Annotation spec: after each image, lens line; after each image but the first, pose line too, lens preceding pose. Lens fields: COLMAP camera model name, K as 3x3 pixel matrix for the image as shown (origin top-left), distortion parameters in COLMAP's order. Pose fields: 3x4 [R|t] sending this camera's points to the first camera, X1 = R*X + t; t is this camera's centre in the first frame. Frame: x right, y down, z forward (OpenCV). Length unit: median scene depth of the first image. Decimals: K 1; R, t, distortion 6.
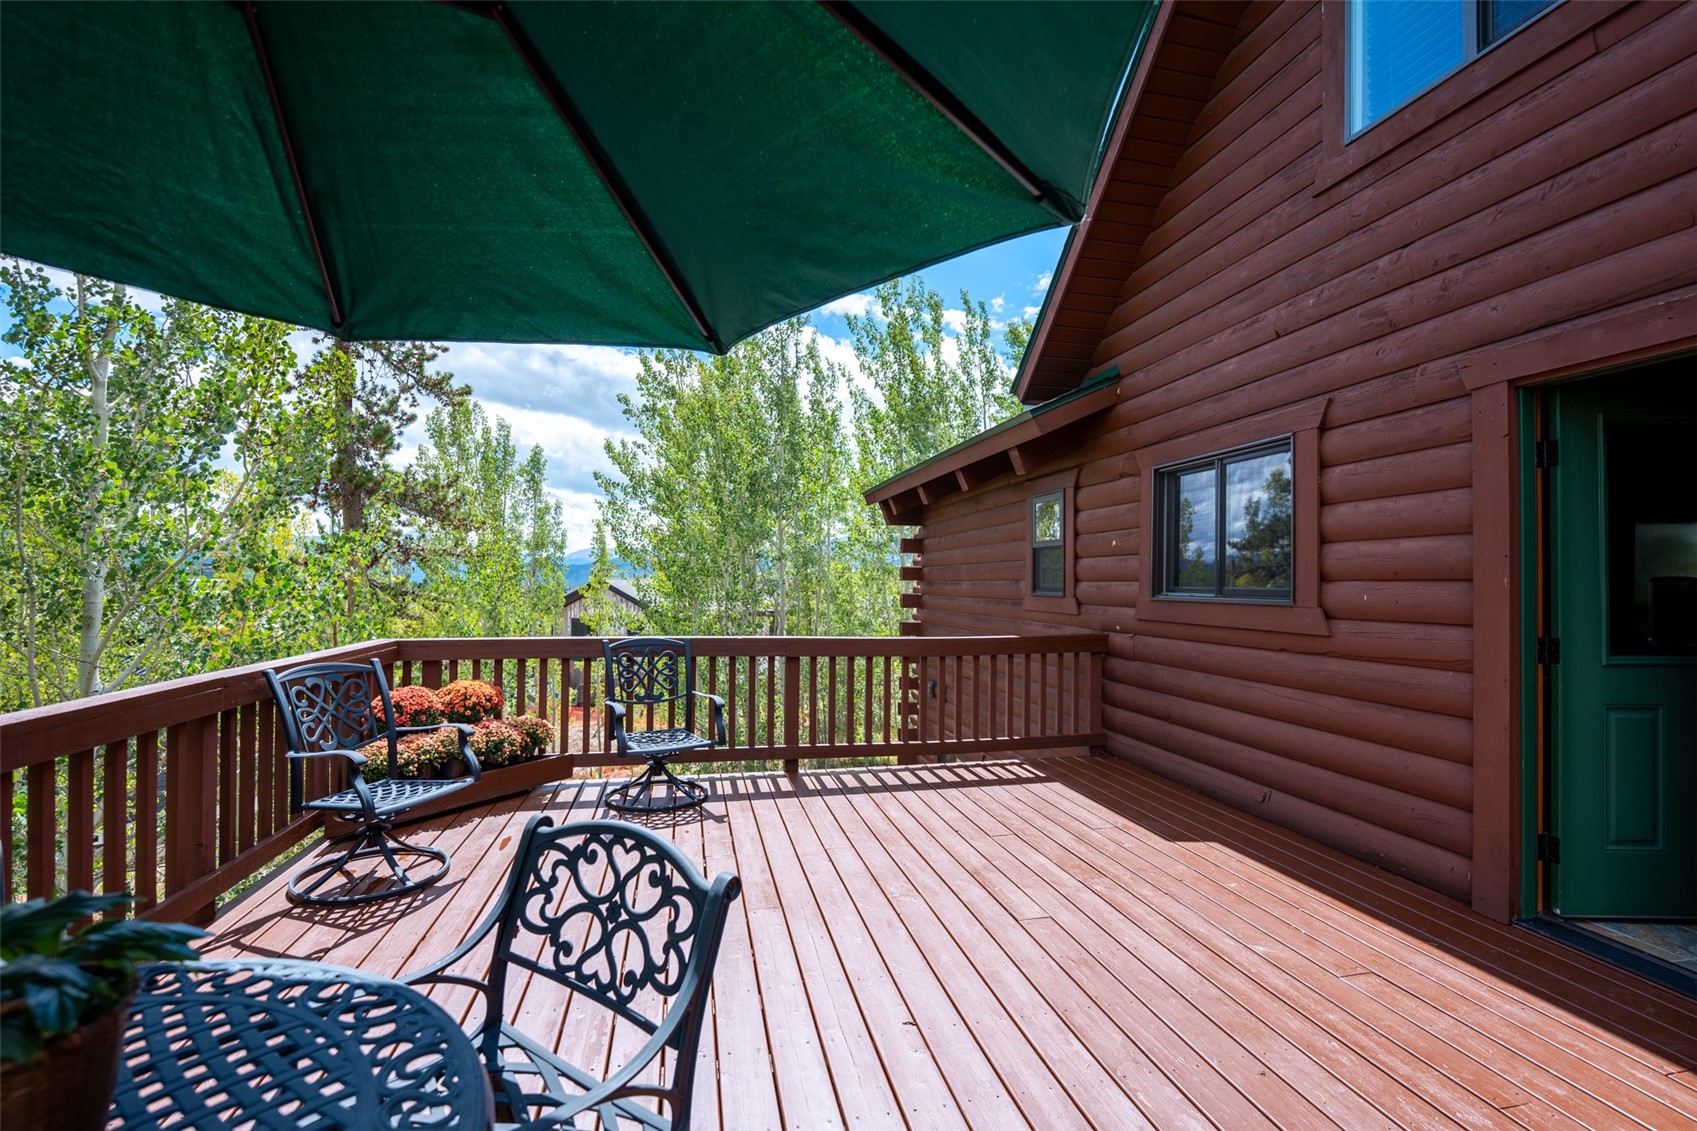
lens RADIAL K [[747.8, 0, 843.1], [0, 747.8, 568.9], [0, 0, 1]] dist [-0.016697, -0.000599]
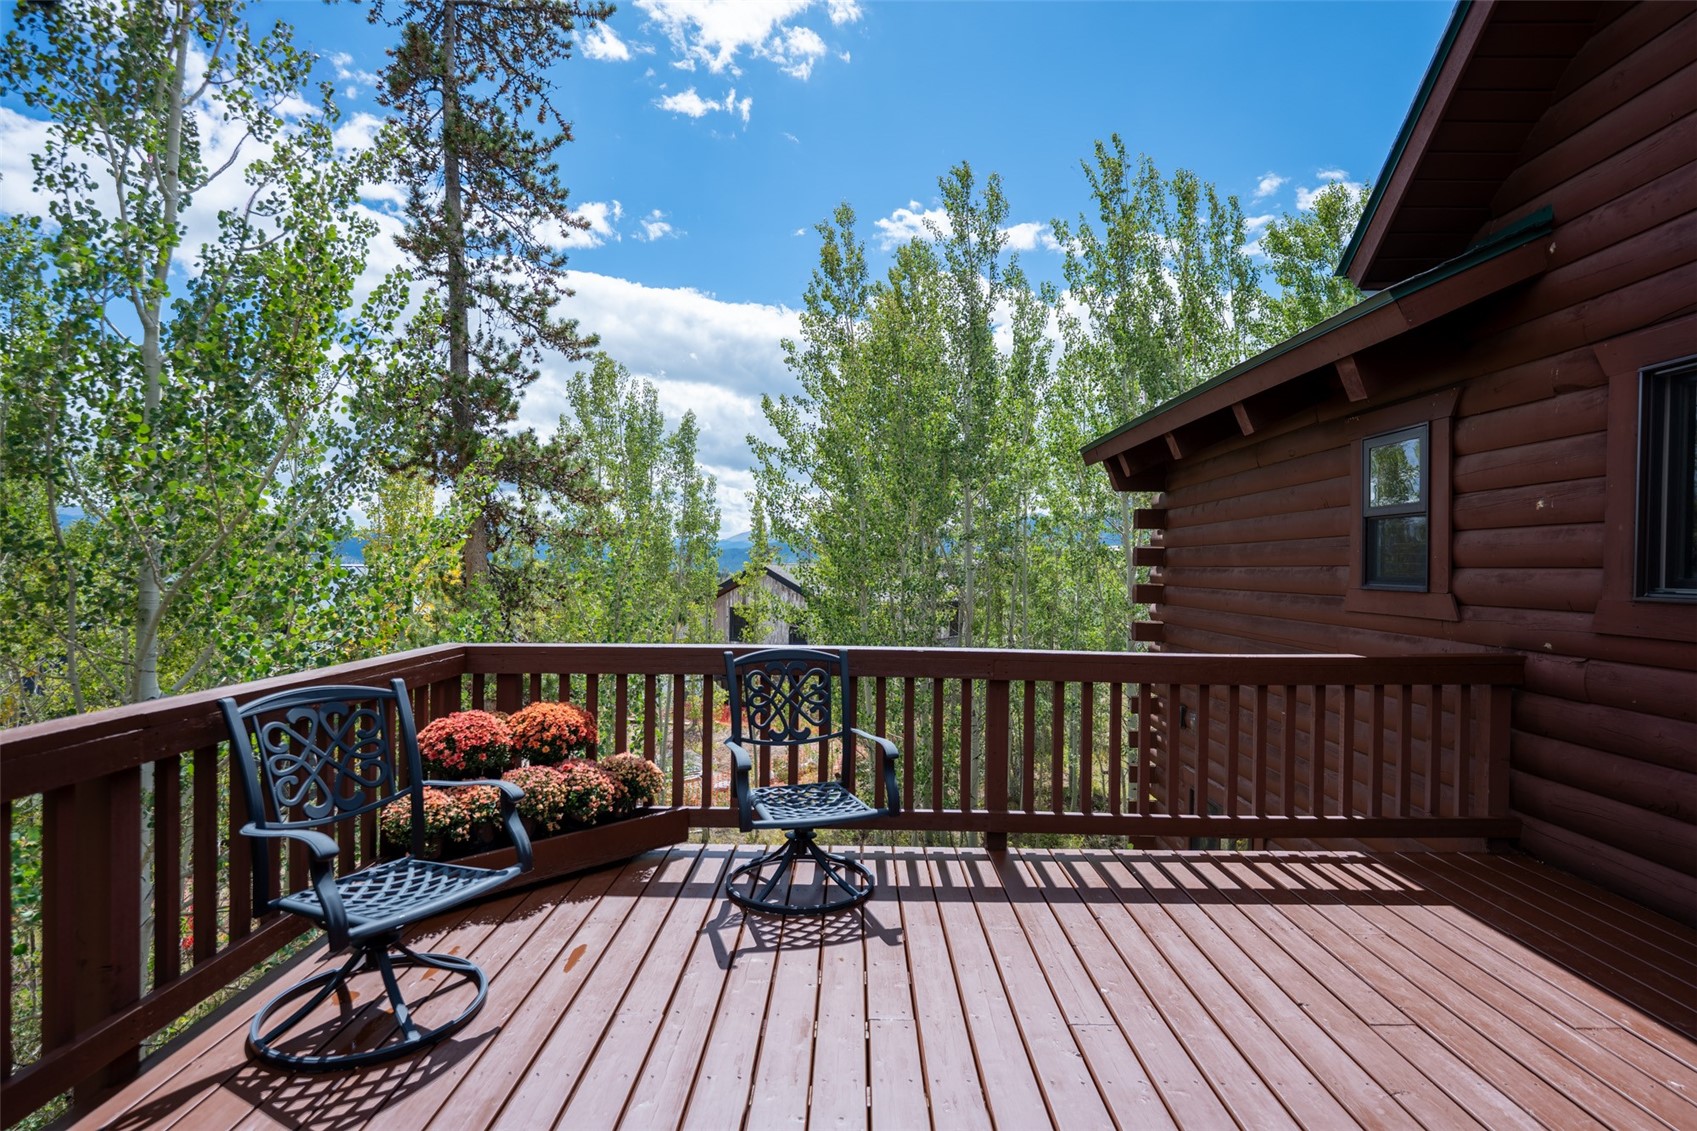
lens RADIAL K [[836.1, 0, 844.9], [0, 836.1, 563.7], [0, 0, 1]] dist [-0.019222, 0.000160]
pose [[0.975694, 0.000405, -0.219137, -0.039046], [0.002438, 0.999916, 0.012701, 0.003213], [0.219123, -0.012926, 0.975612, 0.245382]]
